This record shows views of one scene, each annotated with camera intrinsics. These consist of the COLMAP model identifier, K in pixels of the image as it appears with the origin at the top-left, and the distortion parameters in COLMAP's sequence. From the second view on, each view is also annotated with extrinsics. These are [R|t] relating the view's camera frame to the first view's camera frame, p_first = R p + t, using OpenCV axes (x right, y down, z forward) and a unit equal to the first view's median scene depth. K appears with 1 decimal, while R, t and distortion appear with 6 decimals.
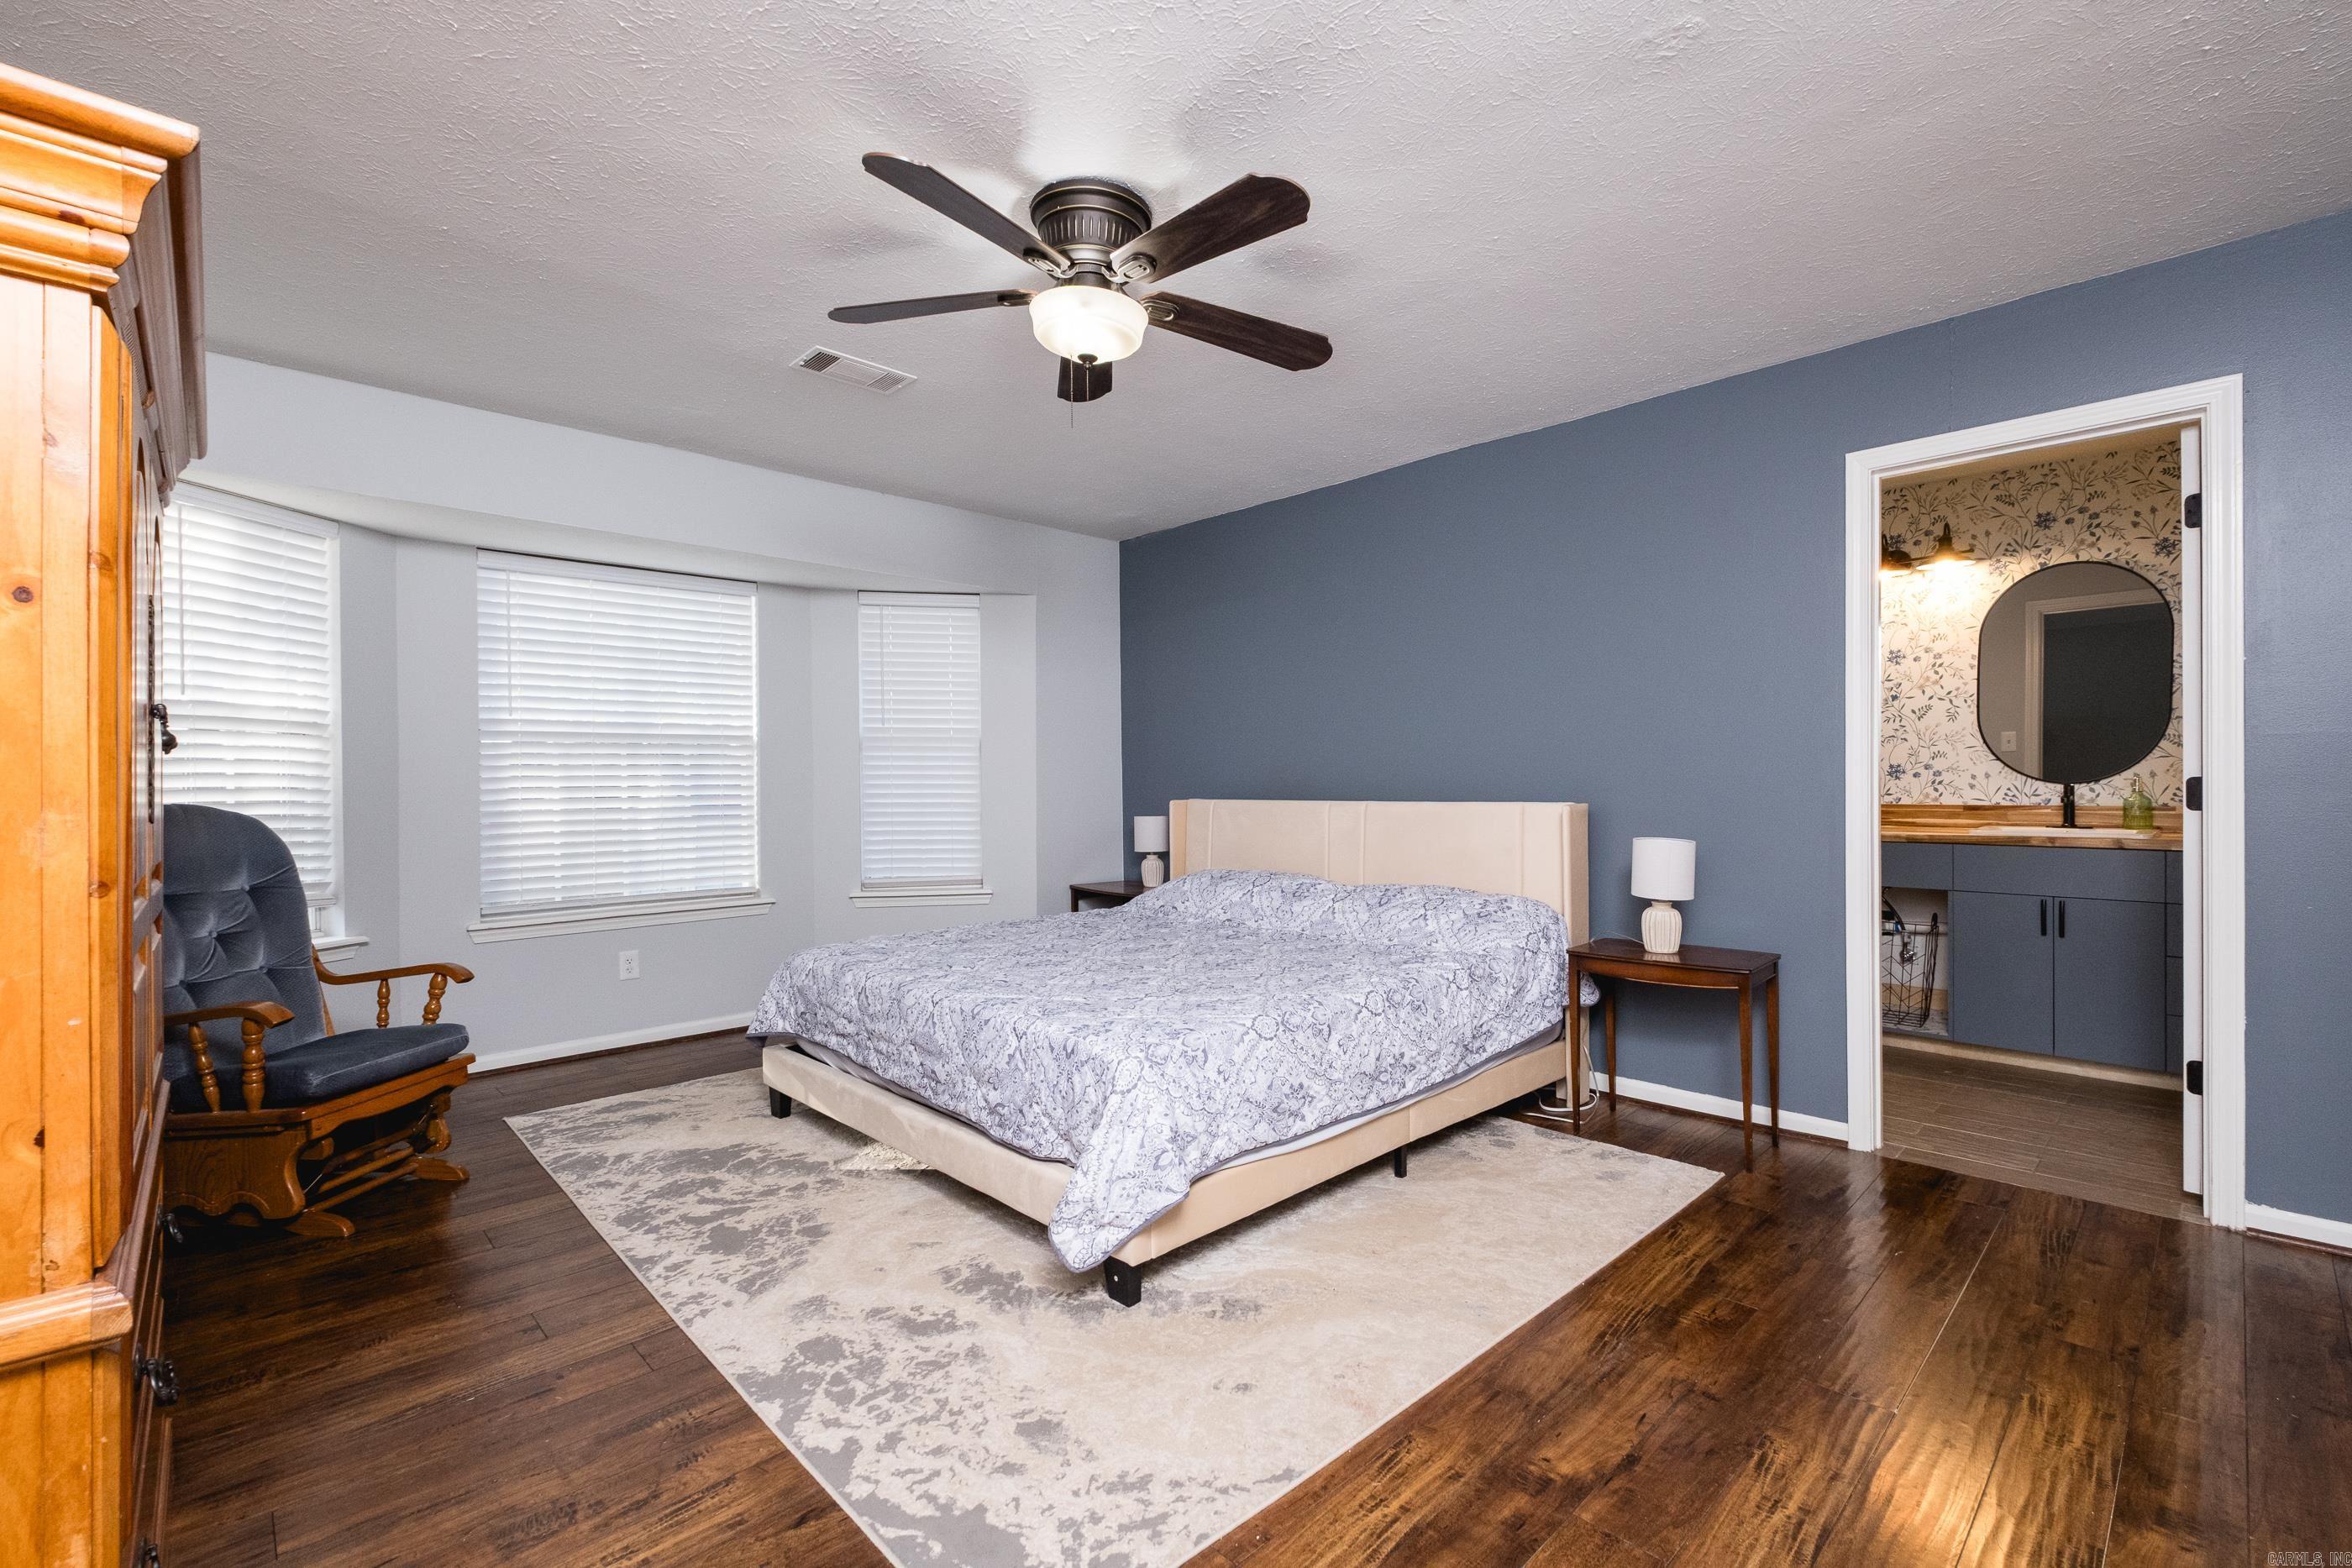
lens RADIAL K [[1046.4, 0, 1180.6], [0, 1046.4, 795.8], [0, 0, 1]] dist [0.000533, -0.000664]
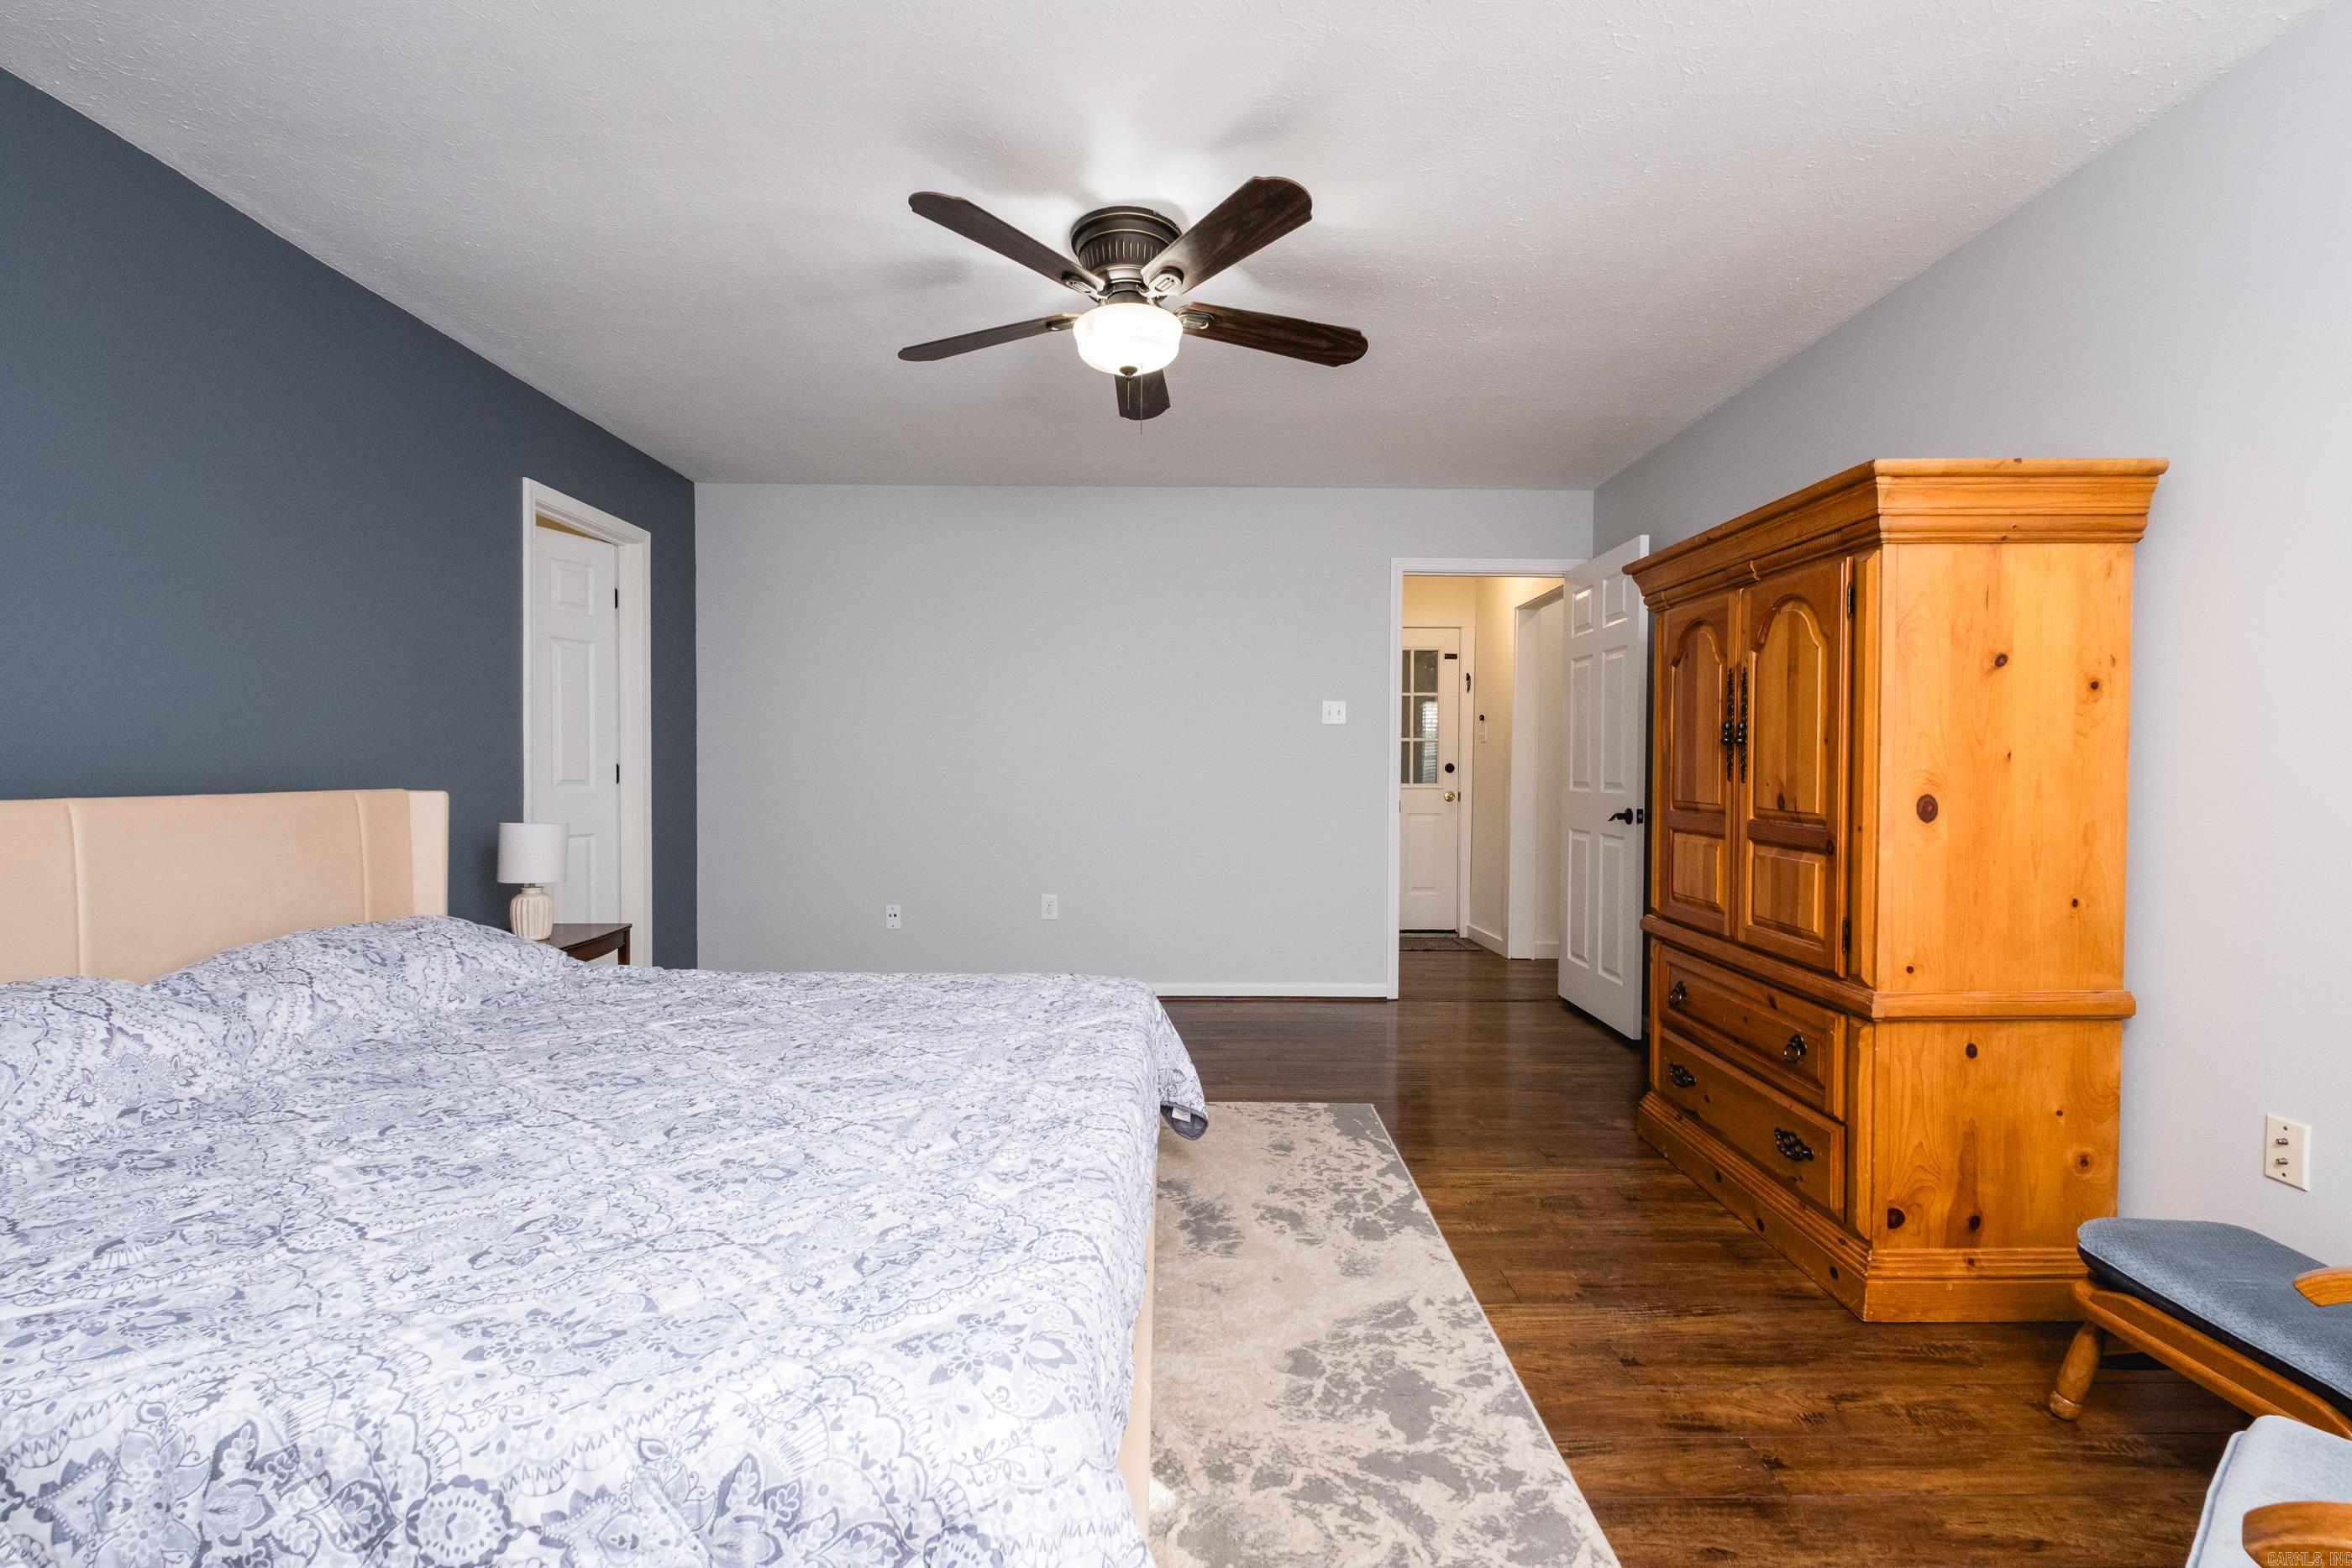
lens RADIAL K [[1010.2, 0, 1189.6], [0, 1010.2, 781.9], [0, 0, 1]] dist [-0.001927, -0.000547]
pose [[-0.735685, -0.003235, 0.677316, -0.885225], [0.012368, 0.999758, 0.018210, -0.012635], [-0.677210, 0.021774, -0.735467, 1.796595]]
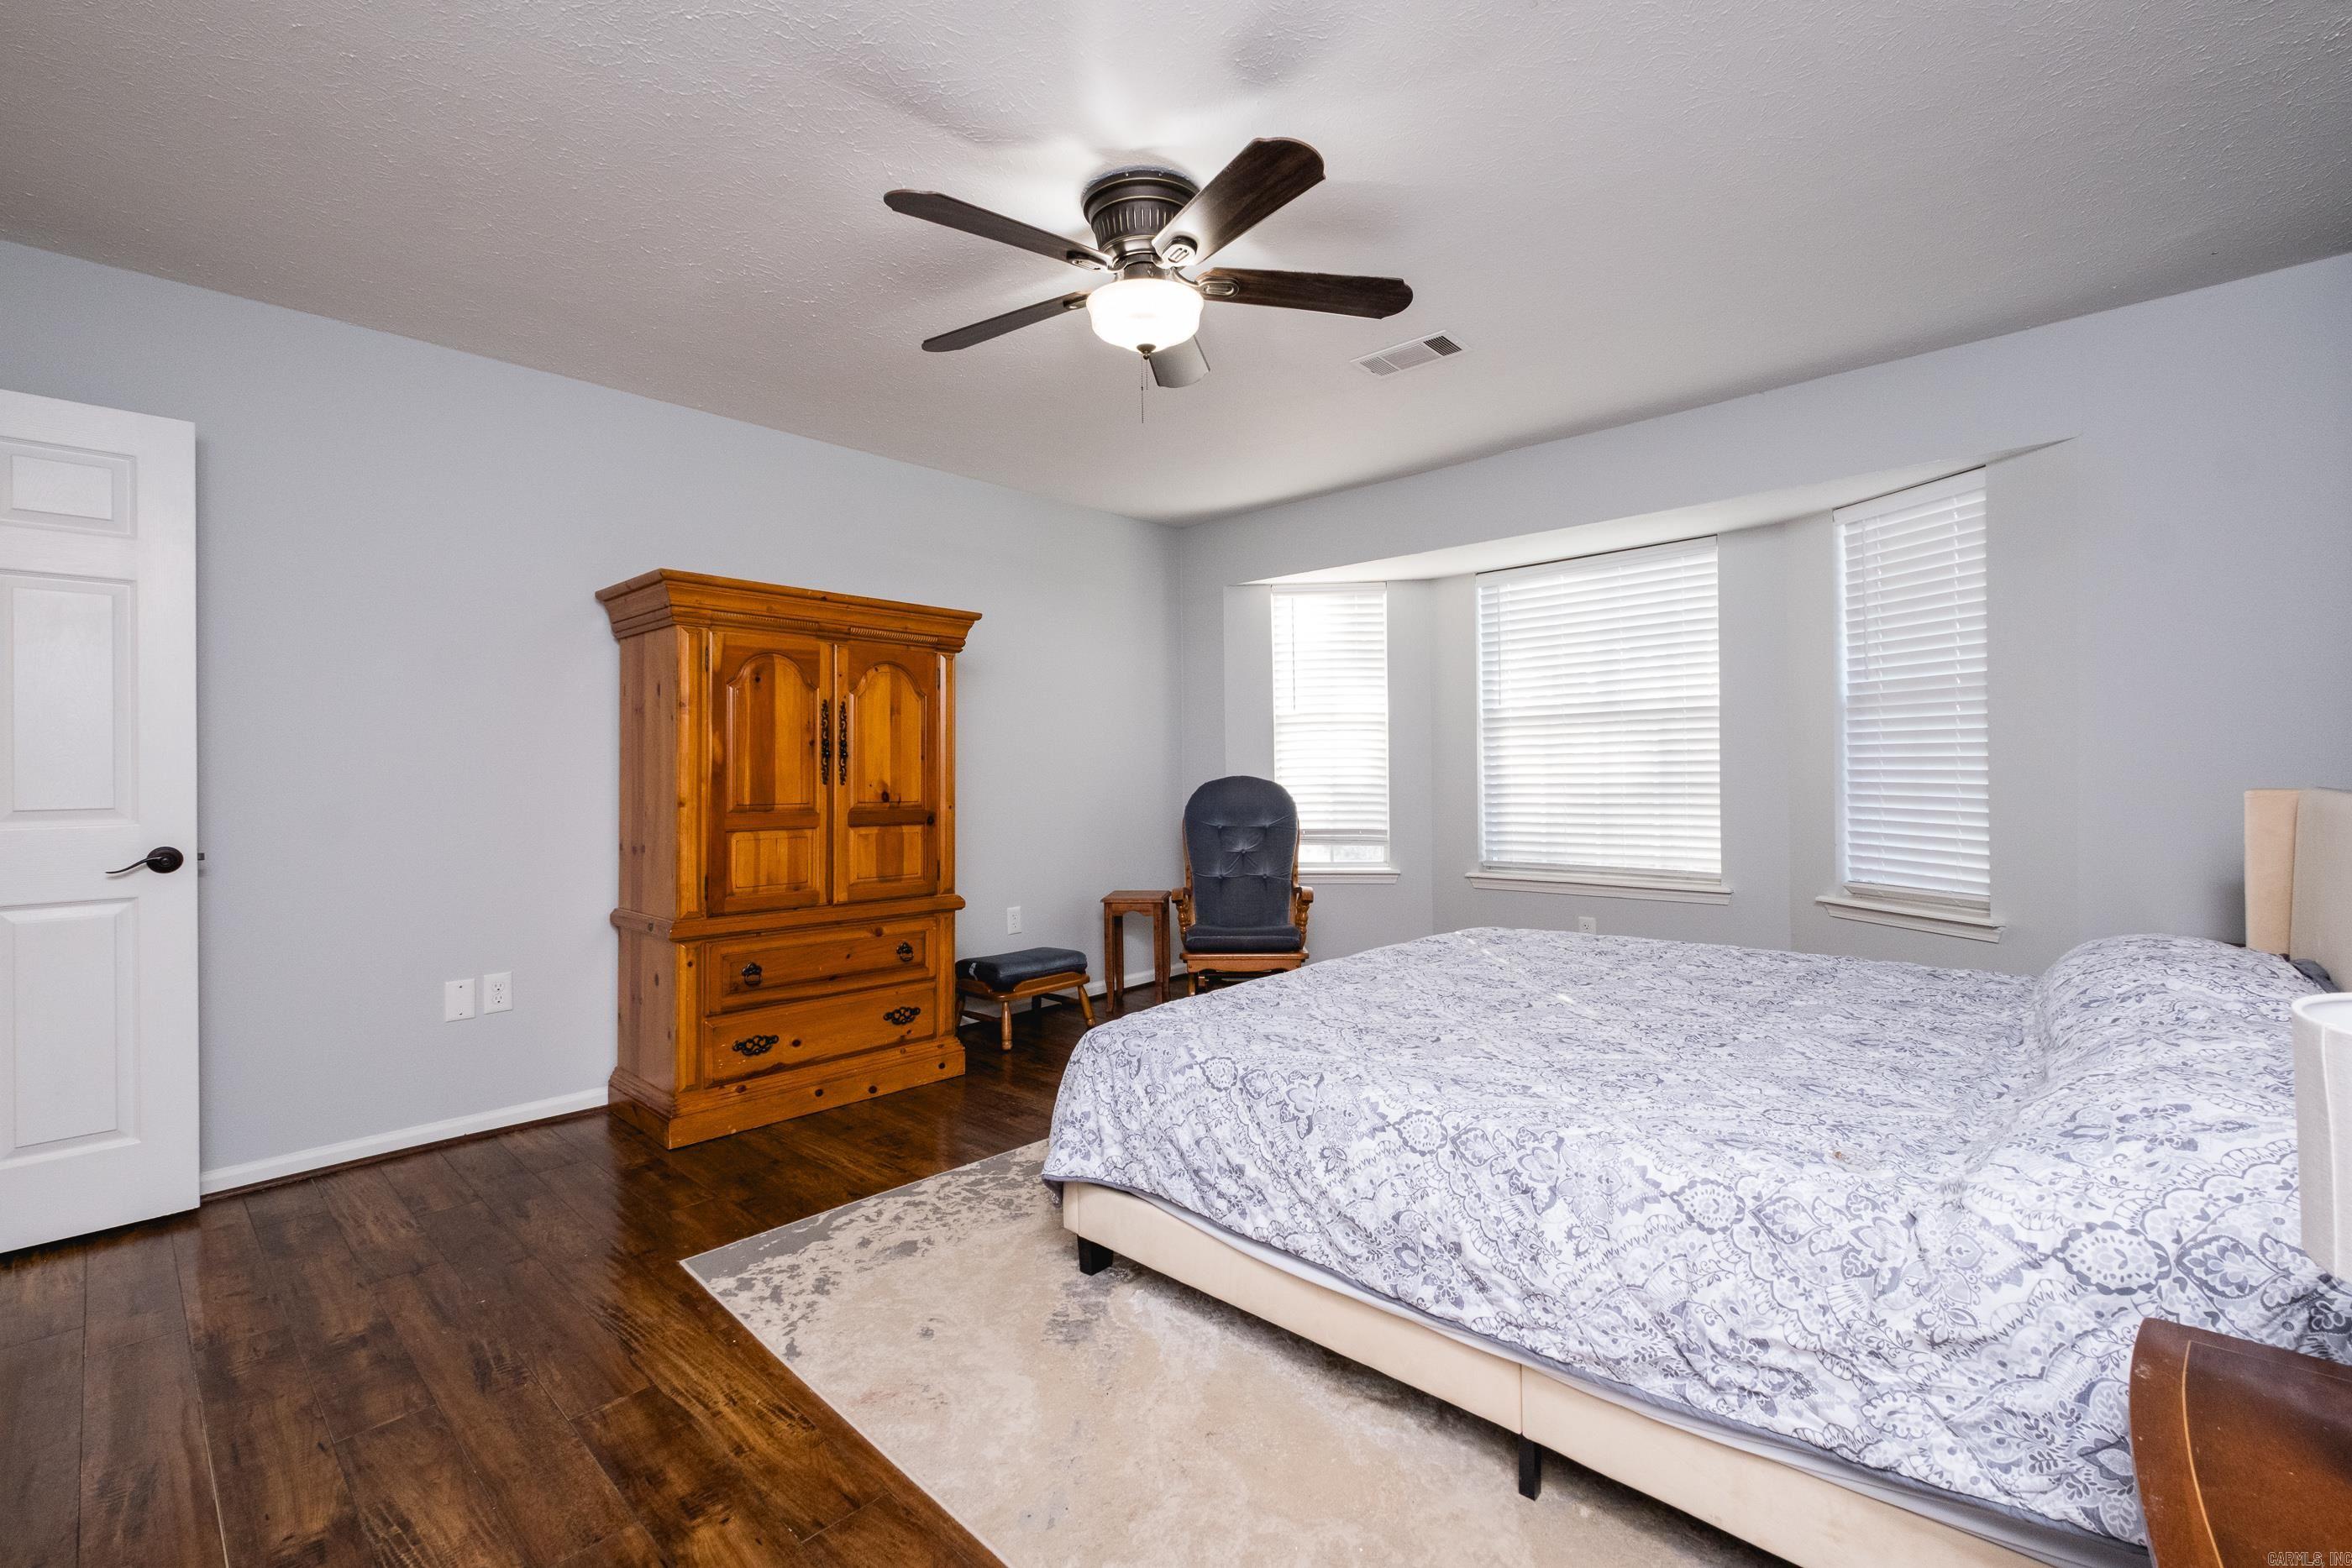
lens RADIAL K [[1002.5, 0, 1150.1], [0, 1002.5, 787.5], [0, 0, 1]] dist [0.018911, -0.017625]
pose [[0.029725, 0.023204, -0.999289, 0.906967], [0.000578, 0.999730, 0.023231, -0.014510], [0.999558, -0.001268, 0.029704, 1.001736]]
